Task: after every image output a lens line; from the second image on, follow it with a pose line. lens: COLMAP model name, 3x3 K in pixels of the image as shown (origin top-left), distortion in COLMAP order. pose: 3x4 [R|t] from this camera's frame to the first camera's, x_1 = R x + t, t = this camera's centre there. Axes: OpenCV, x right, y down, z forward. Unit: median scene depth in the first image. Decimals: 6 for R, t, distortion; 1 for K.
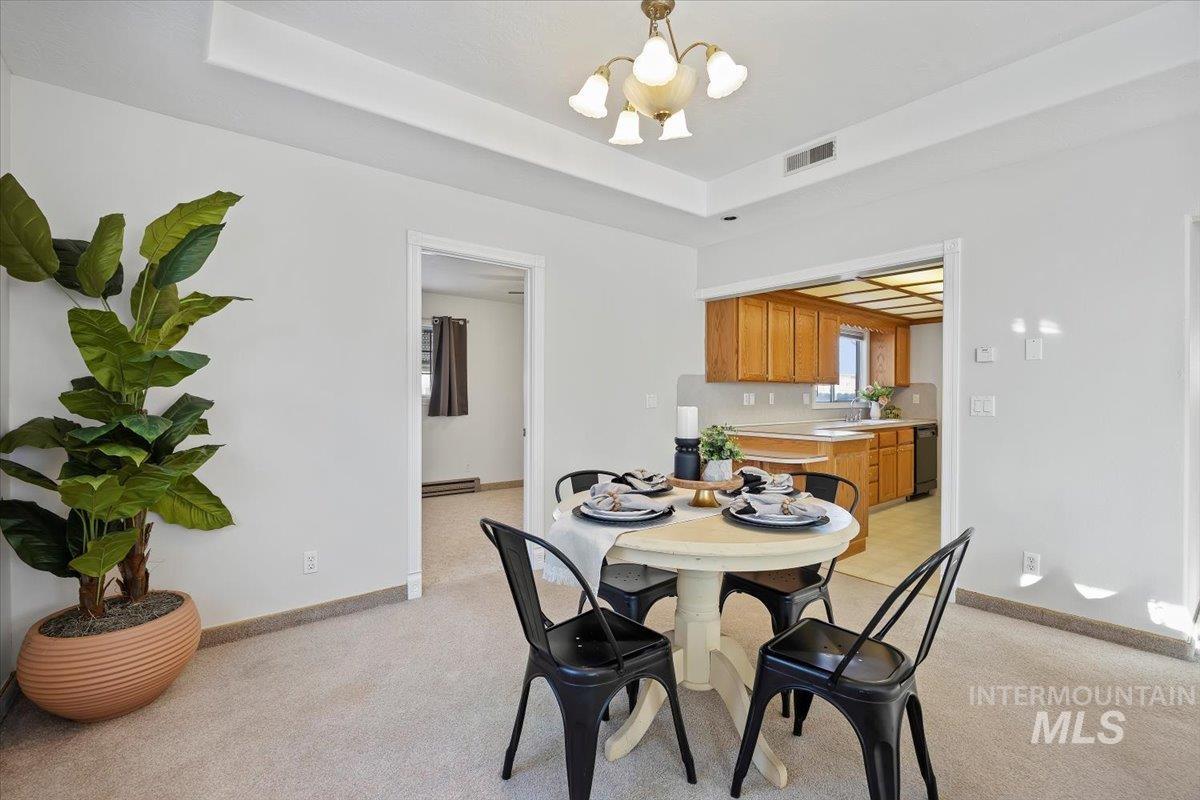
lens RADIAL K [[547.1, 0, 600.0], [0, 547.1, 400.0], [0, 0, 1]] dist [-0.002099, -0.000352]
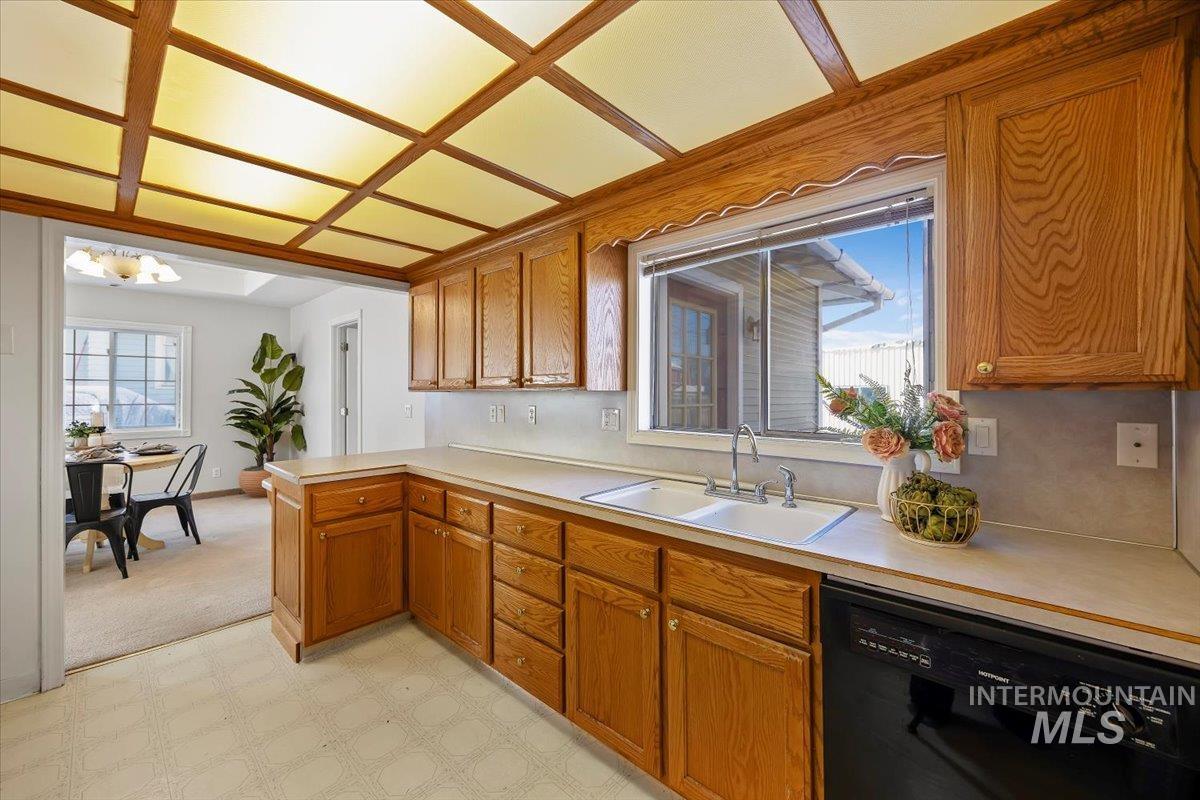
lens RADIAL K [[460.6, 0, 603.0], [0, 460.6, 390.1], [0, 0, 1]] dist [-0.014709, -0.000024]
pose [[0.149267, -0.008710, -0.988759, 0.831334], [-0.005559, 0.999938, -0.009648, -0.025586], [0.988781, 0.006936, 0.149209, 0.997657]]
